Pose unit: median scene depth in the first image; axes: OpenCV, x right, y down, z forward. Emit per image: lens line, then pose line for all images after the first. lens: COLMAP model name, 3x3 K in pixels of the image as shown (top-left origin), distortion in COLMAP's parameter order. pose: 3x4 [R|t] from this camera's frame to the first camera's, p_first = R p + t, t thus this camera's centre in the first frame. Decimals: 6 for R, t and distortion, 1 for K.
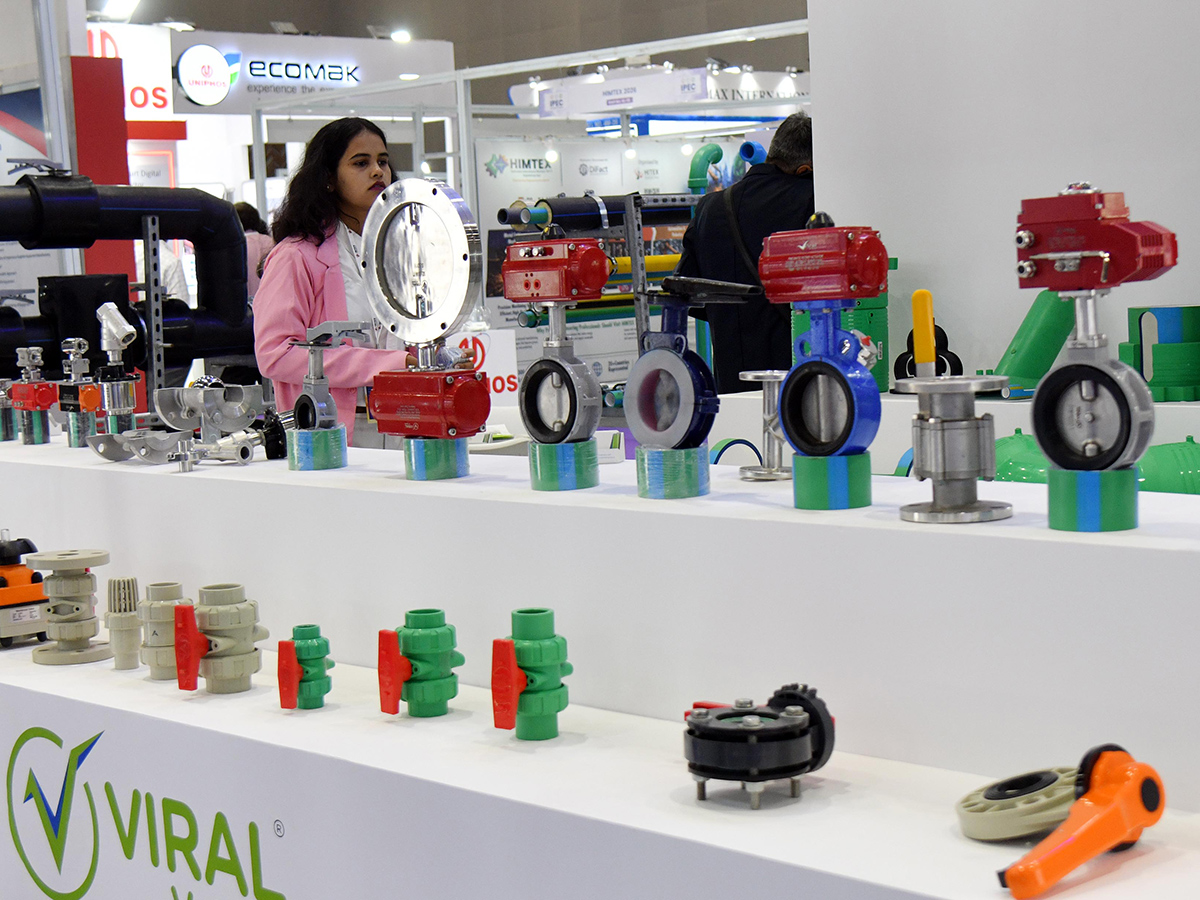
lens RADIAL K [[2302.2, 0, 597.8], [0, 2302.2, 448.3], [0, 0, 1]] dist [0.012259, 0.000000]
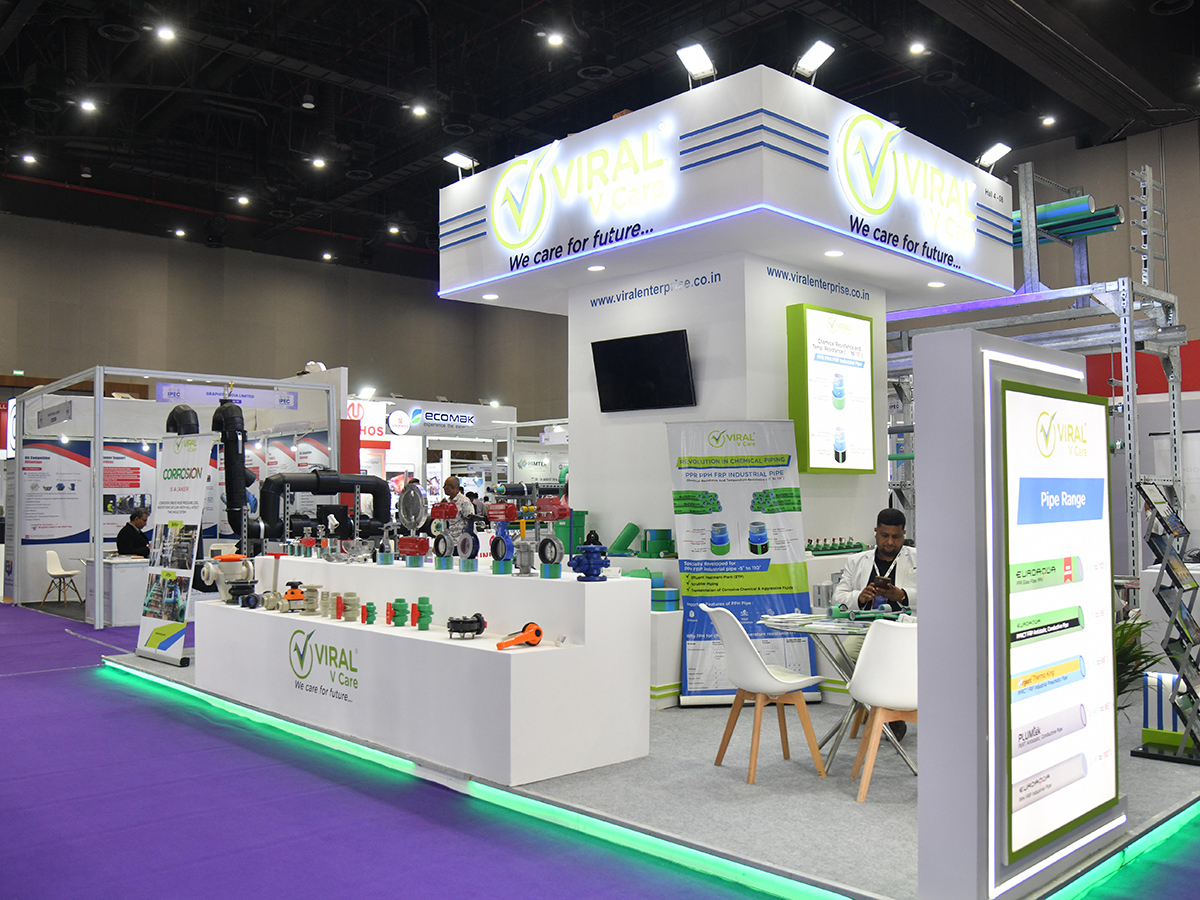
lens RADIAL K [[1024.9, 0, 603.1], [0, 1024.9, 455.2], [0, 0, 1]] dist [-0.084751, -0.003252]
pose [[0.998788, 0.043065, 0.023851, 0.149022], [-0.039579, 0.990575, -0.131127, 0.030952], [-0.029273, 0.130024, 0.991079, -0.507292]]
